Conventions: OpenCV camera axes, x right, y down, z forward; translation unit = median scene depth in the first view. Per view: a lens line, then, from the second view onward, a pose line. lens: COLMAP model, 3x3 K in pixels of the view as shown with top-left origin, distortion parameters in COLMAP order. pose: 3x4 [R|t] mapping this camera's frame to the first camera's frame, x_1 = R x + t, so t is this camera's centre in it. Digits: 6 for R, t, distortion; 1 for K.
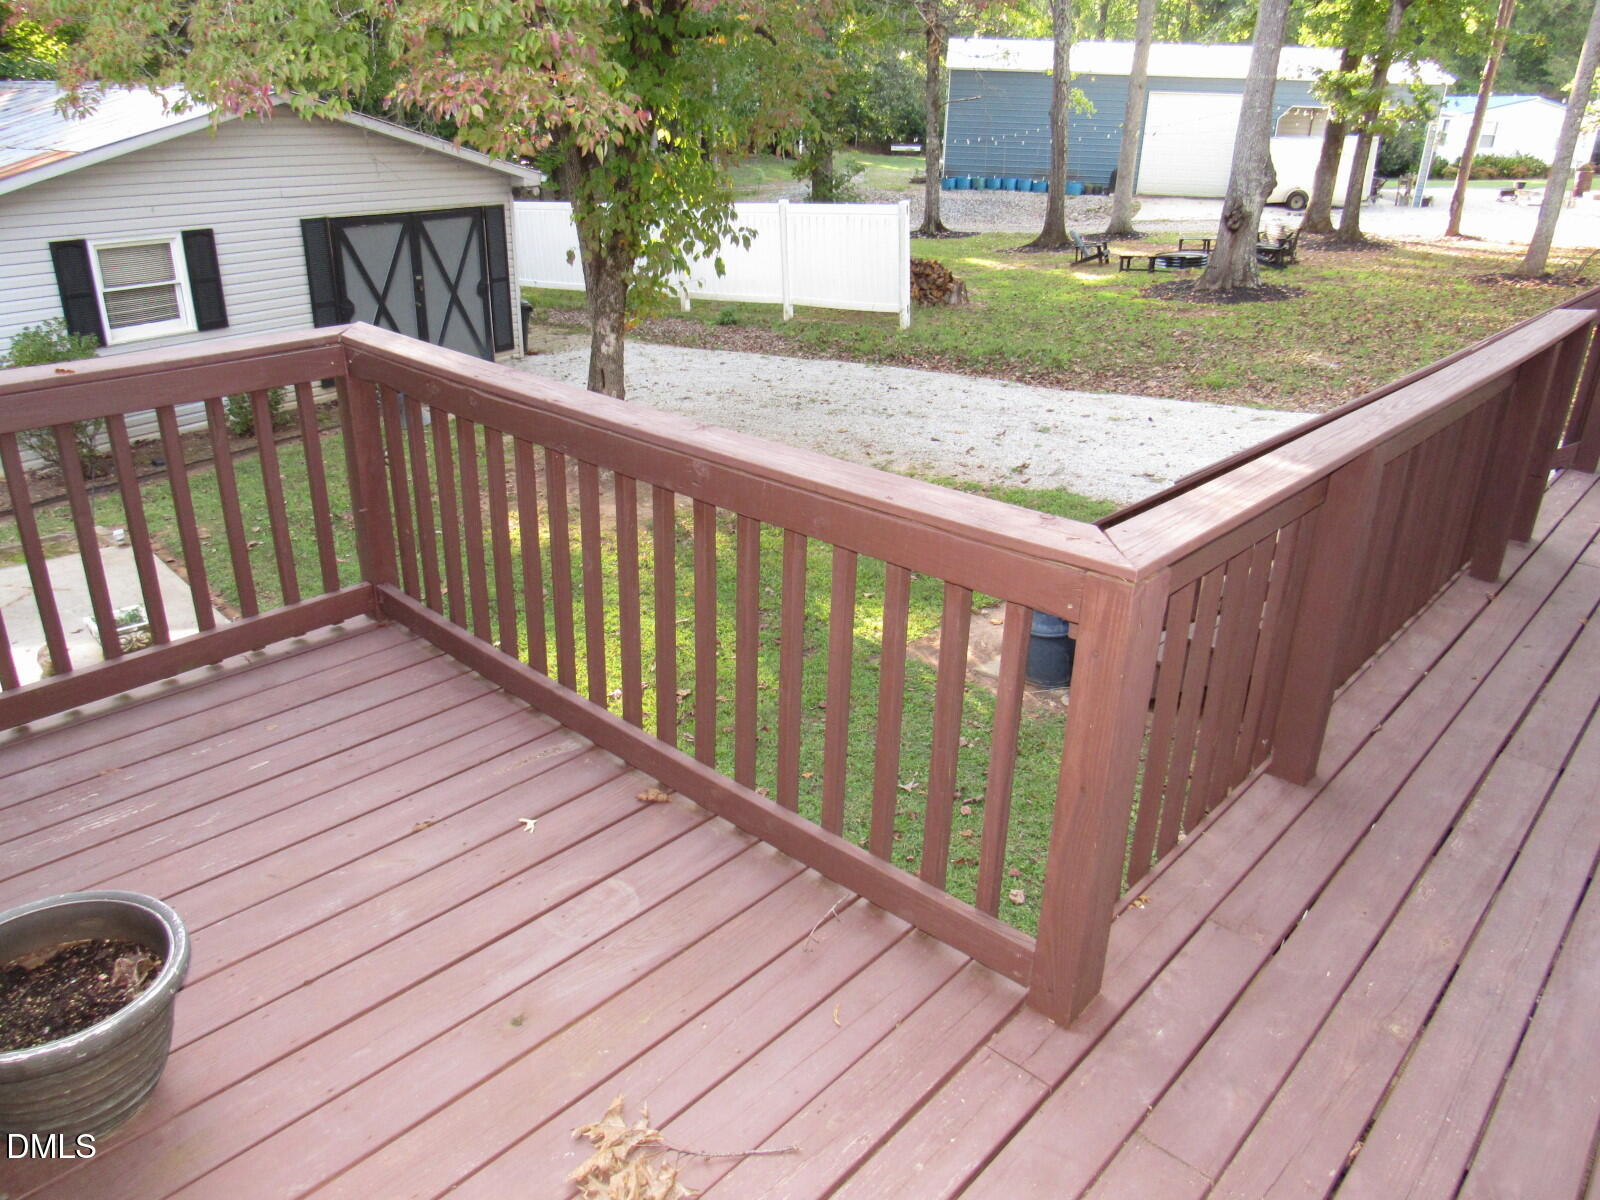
lens RADIAL K [[1139.3, 0, 804.6], [0, 1139.3, 591.4], [0, 0, 1]] dist [-0.016953, 0.003710]
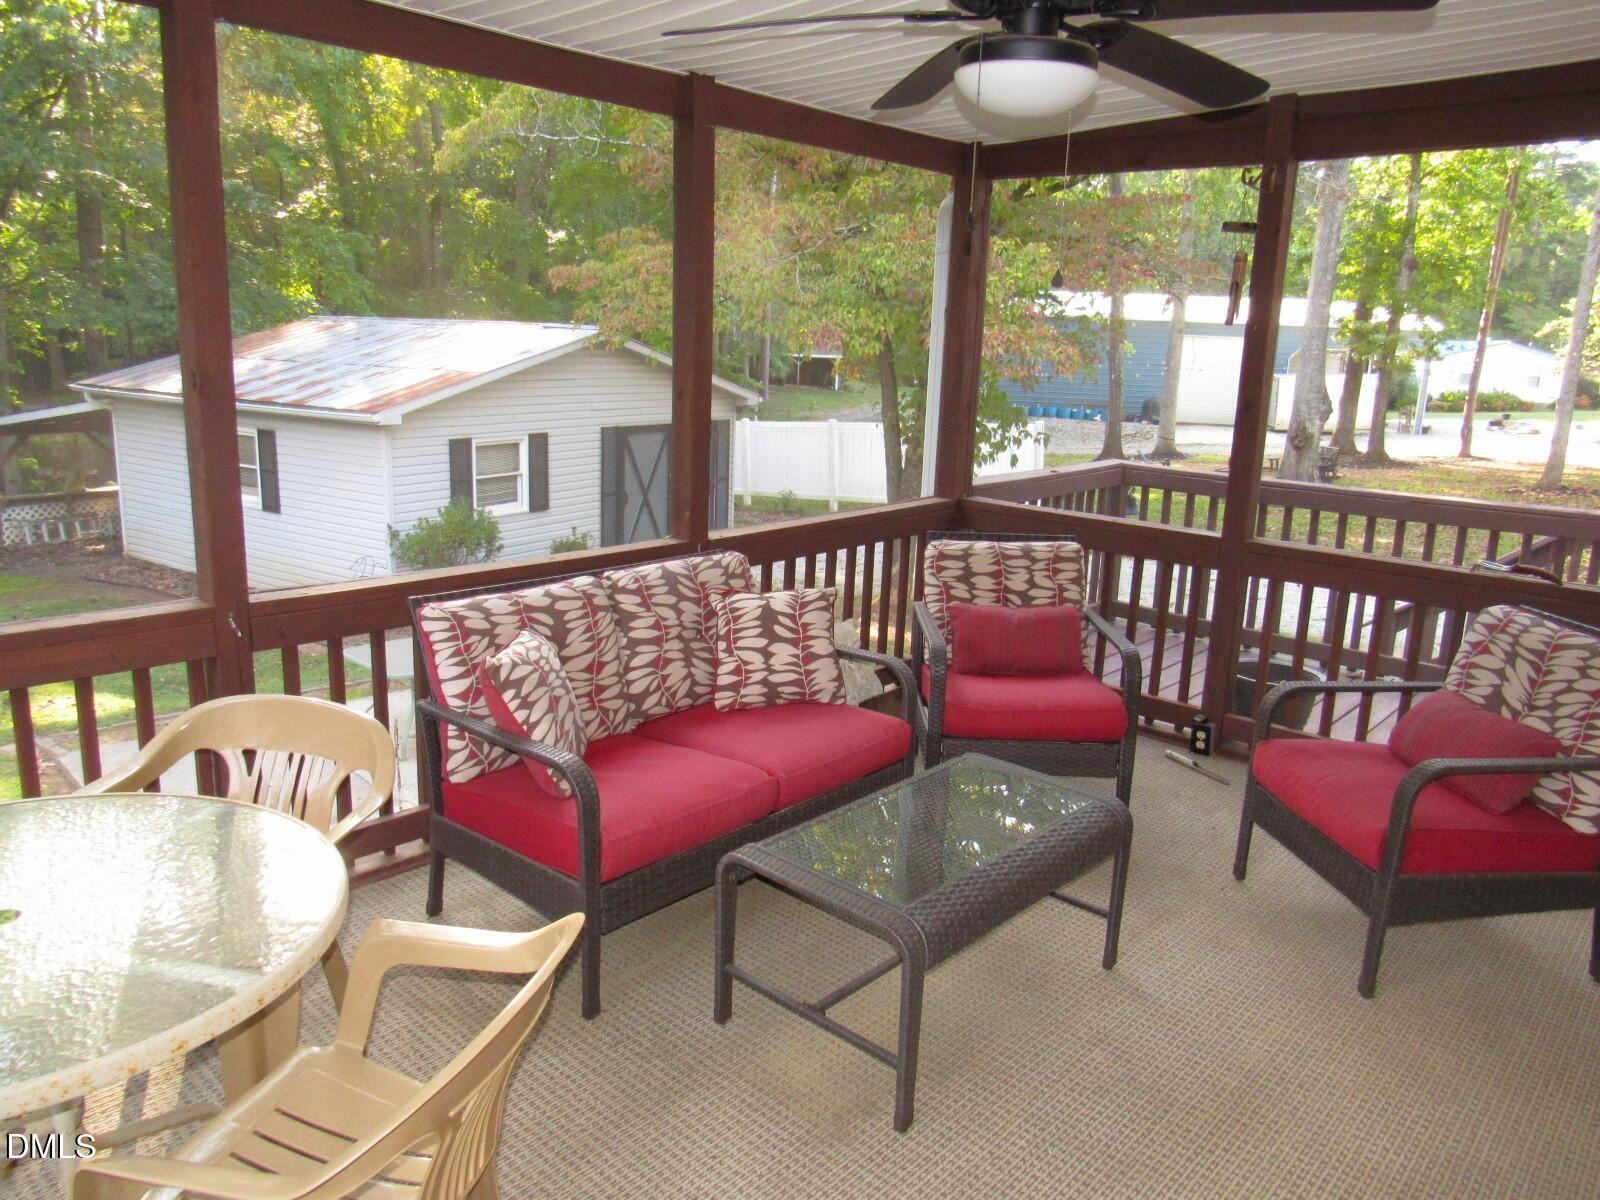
lens RADIAL K [[1148.2, 0, 797.5], [0, 1148.2, 603.5], [0, 0, 1]] dist [-0.018272, 0.011907]
pose [[0.999921, 0.007800, 0.009894, -0.201153], [-0.005902, 0.983799, -0.179176, 0.073458], [-0.011131, 0.179103, 0.983767, -0.176056]]
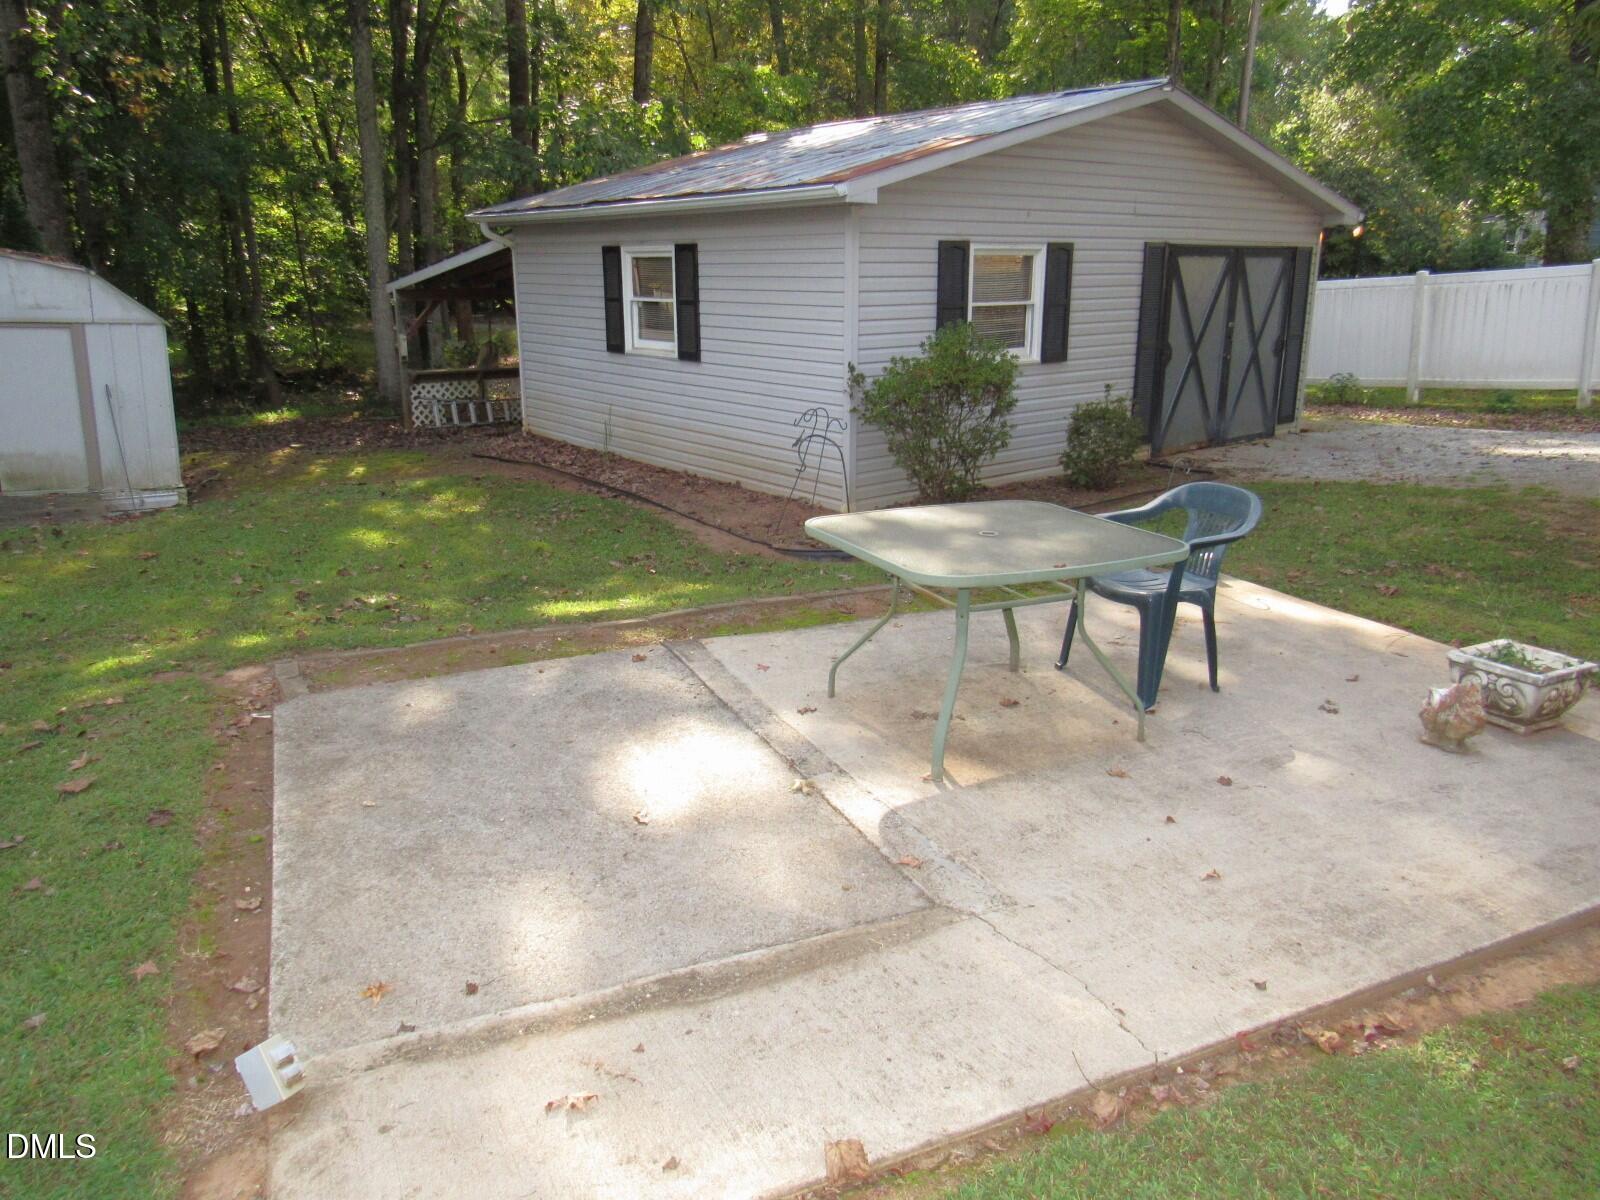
lens RADIAL K [[1148.2, 0, 806.5], [0, 1148.2, 593.4], [0, 0, 1]] dist [-0.018272, 0.011907]
pose [[0.946082, 0.058017, -0.318688, -0.333347], [-0.100355, 0.987921, -0.118070, 0.044003], [0.307988, 0.143686, 0.940477, 0.140128]]
